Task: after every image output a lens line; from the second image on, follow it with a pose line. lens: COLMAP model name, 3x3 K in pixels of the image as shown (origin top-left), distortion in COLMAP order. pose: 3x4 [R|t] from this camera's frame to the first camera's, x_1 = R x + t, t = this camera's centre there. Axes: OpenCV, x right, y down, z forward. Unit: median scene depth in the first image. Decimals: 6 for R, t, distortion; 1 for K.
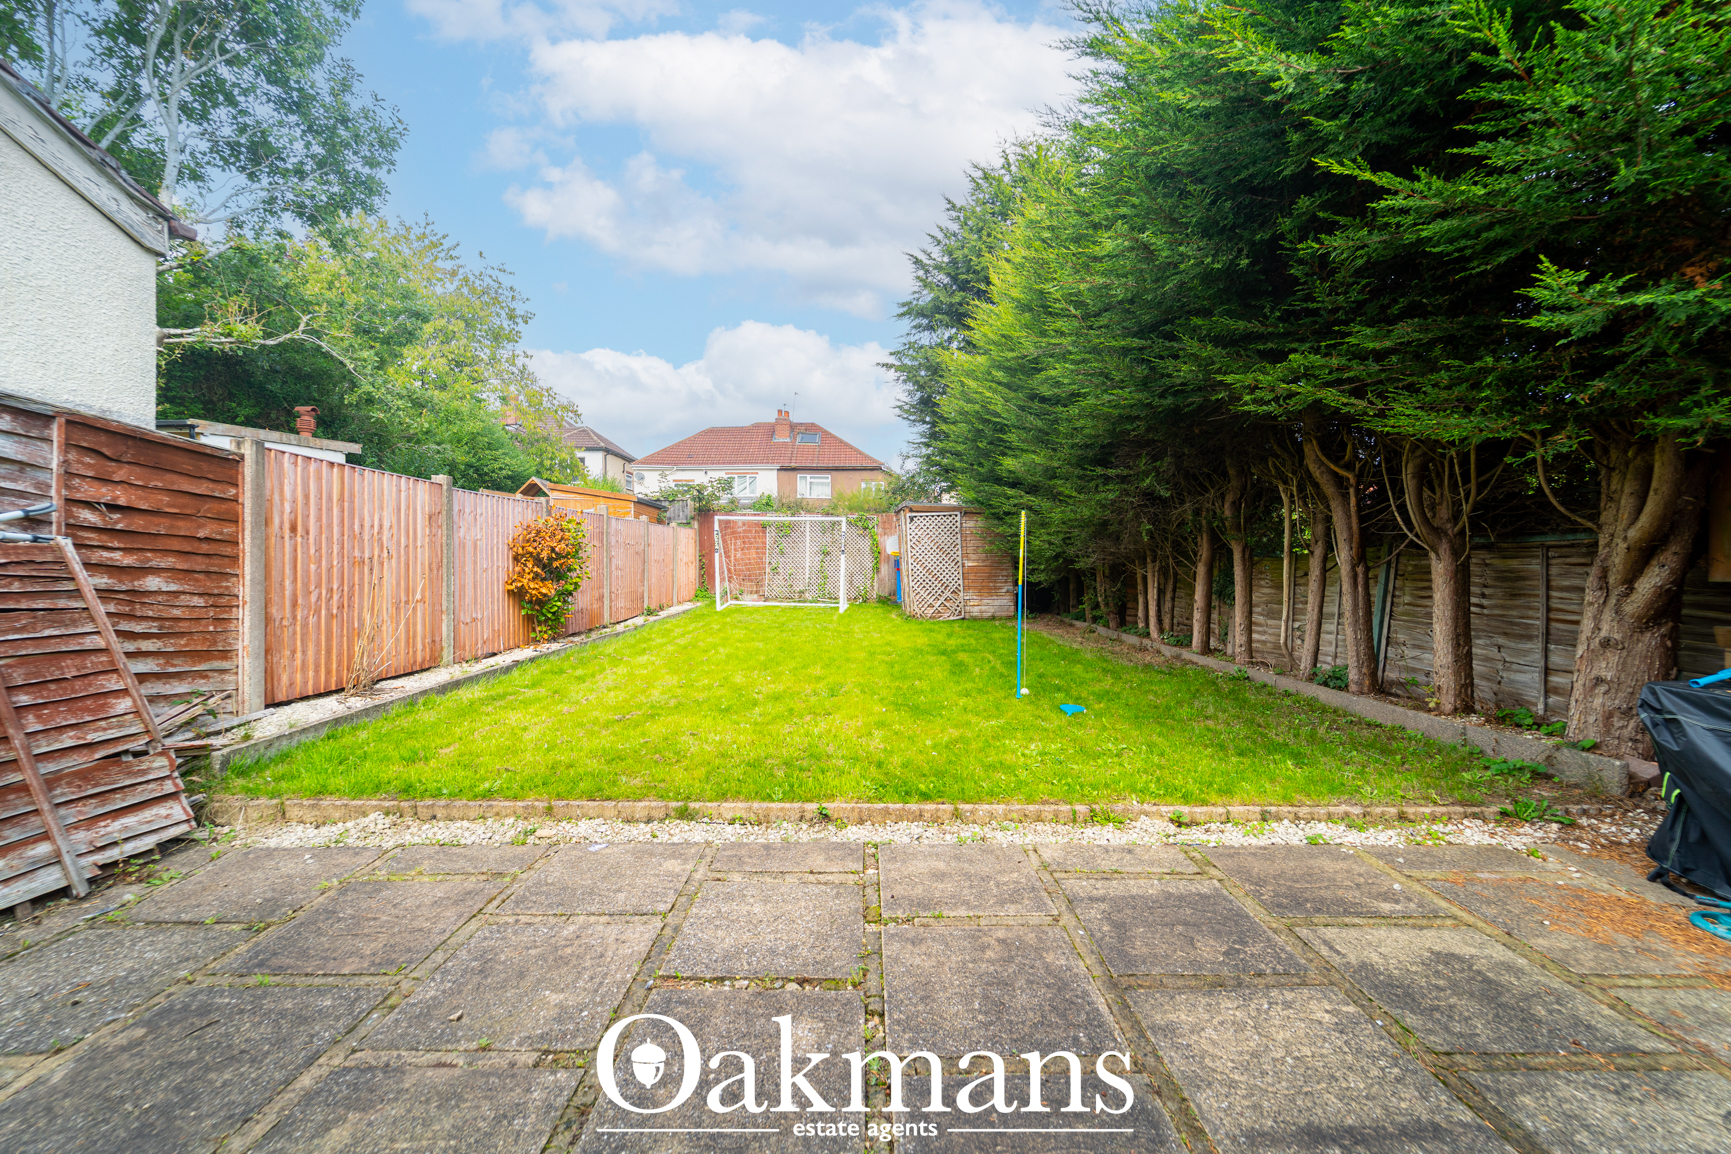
lens RADIAL K [[673.0, 0, 846.0], [0, 673.0, 568.4], [0, 0, 1]] dist [0.000692, -0.002769]
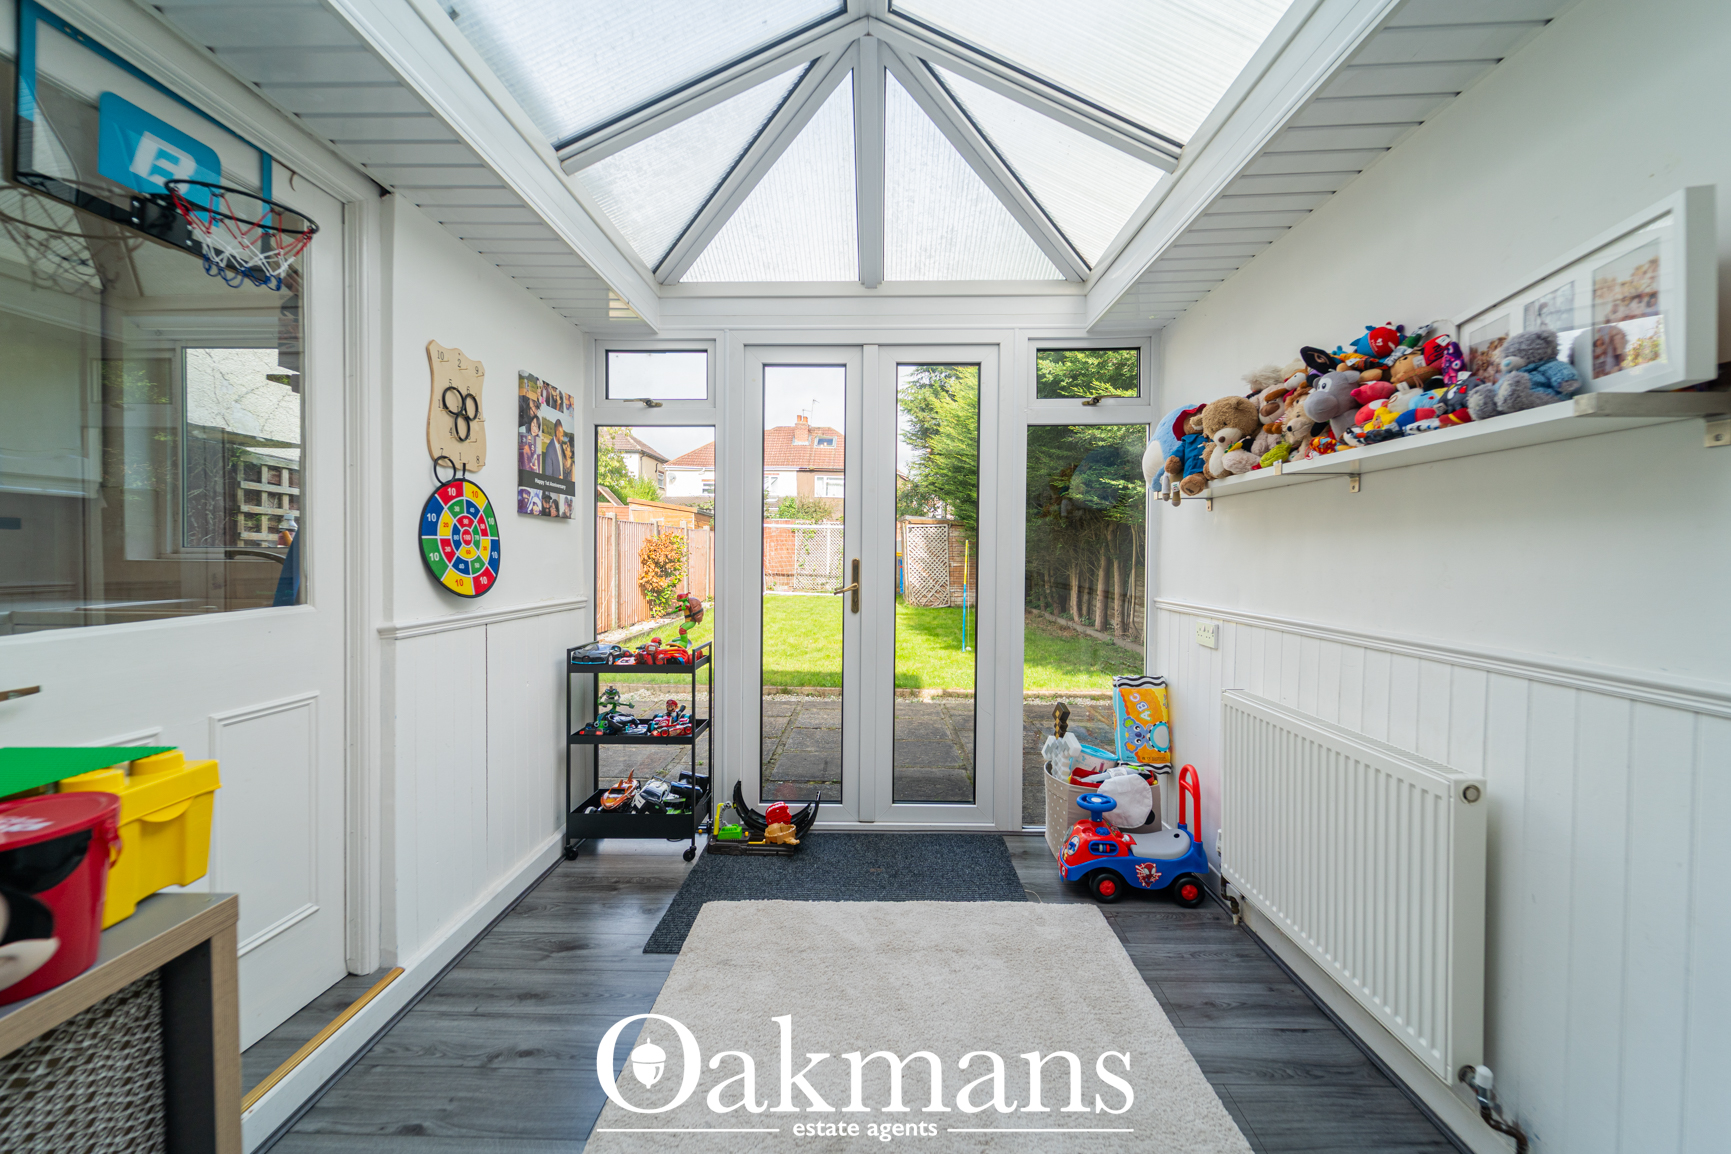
lens RADIAL K [[702.2, 0, 866.5], [0, 702.2, 565.7], [0, 0, 1]] dist [0.004706, -0.003213]
pose [[0.999869, 0.010152, 0.012590, -0.003499], [-0.010309, 0.999869, 0.012488, -0.019603], [-0.012461, -0.012616, 0.999843, -0.356613]]
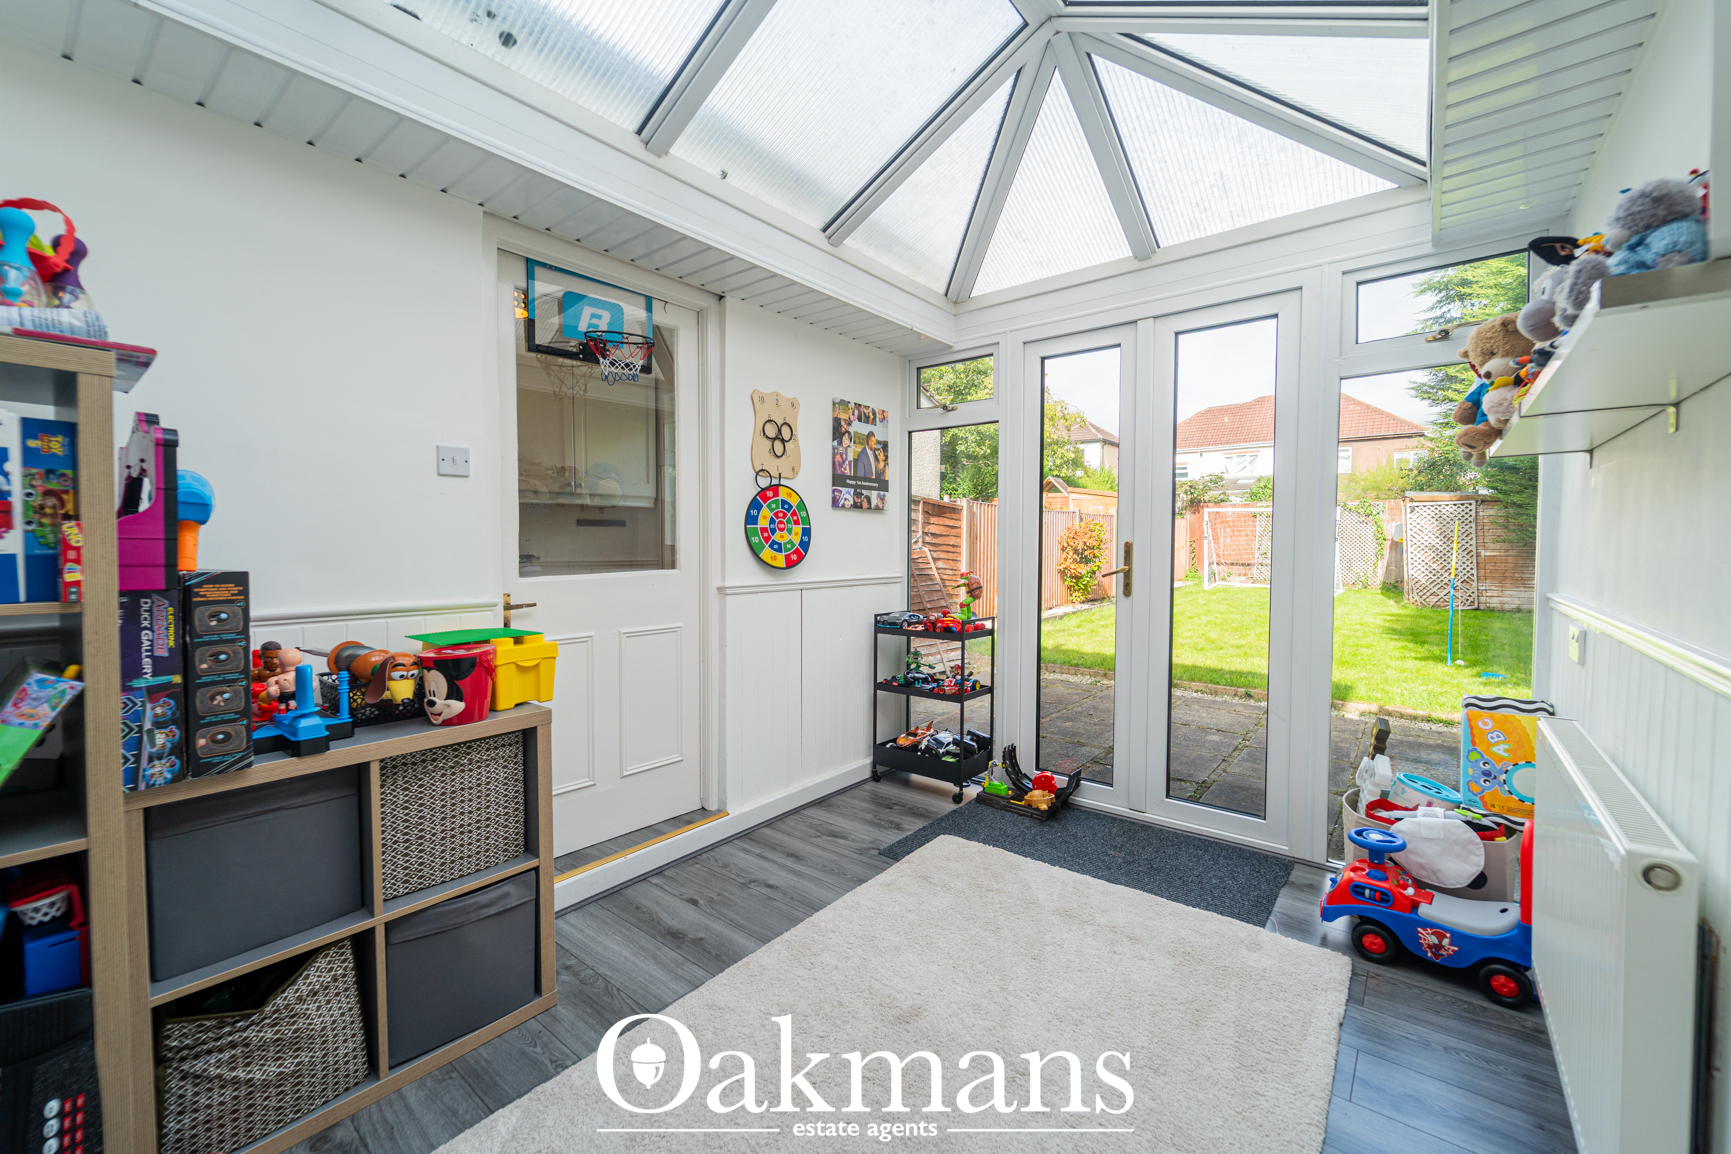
lens RADIAL K [[702.2, 0, 866.5], [0, 702.2, 565.7], [0, 0, 1]] dist [0.004706, -0.003213]
pose [[0.794394, 0.025908, -0.606850, 0.088600], [-0.006534, 0.999397, 0.034113, -0.017863], [0.607368, -0.023134, 0.794084, -0.356908]]
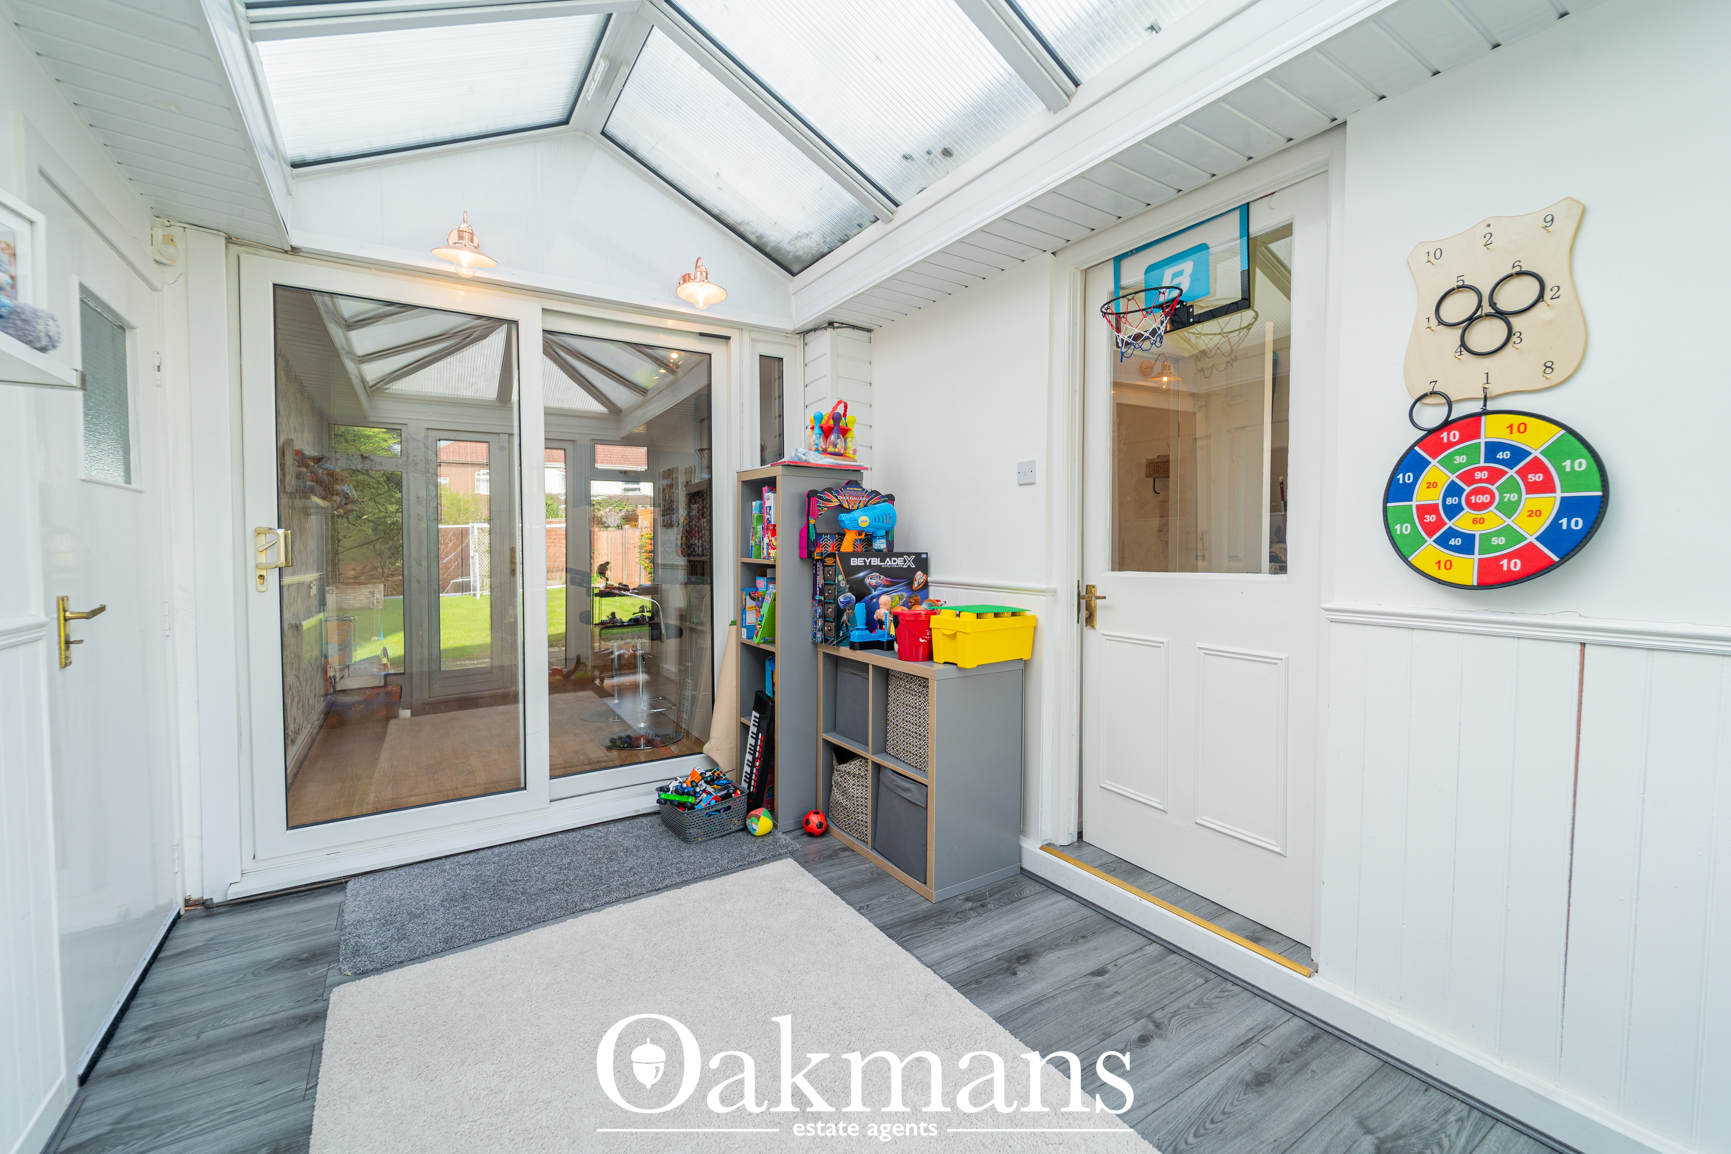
lens RADIAL K [[694.2, 0, 834.6], [0, 694.2, 565.0], [0, 0, 1]] dist [-0.014165, -0.000078]
pose [[-0.840190, 0.025302, -0.541702, 0.063833], [0.005321, 0.999248, 0.038420, -0.016915], [0.542266, 0.029398, -0.839692, -0.094121]]
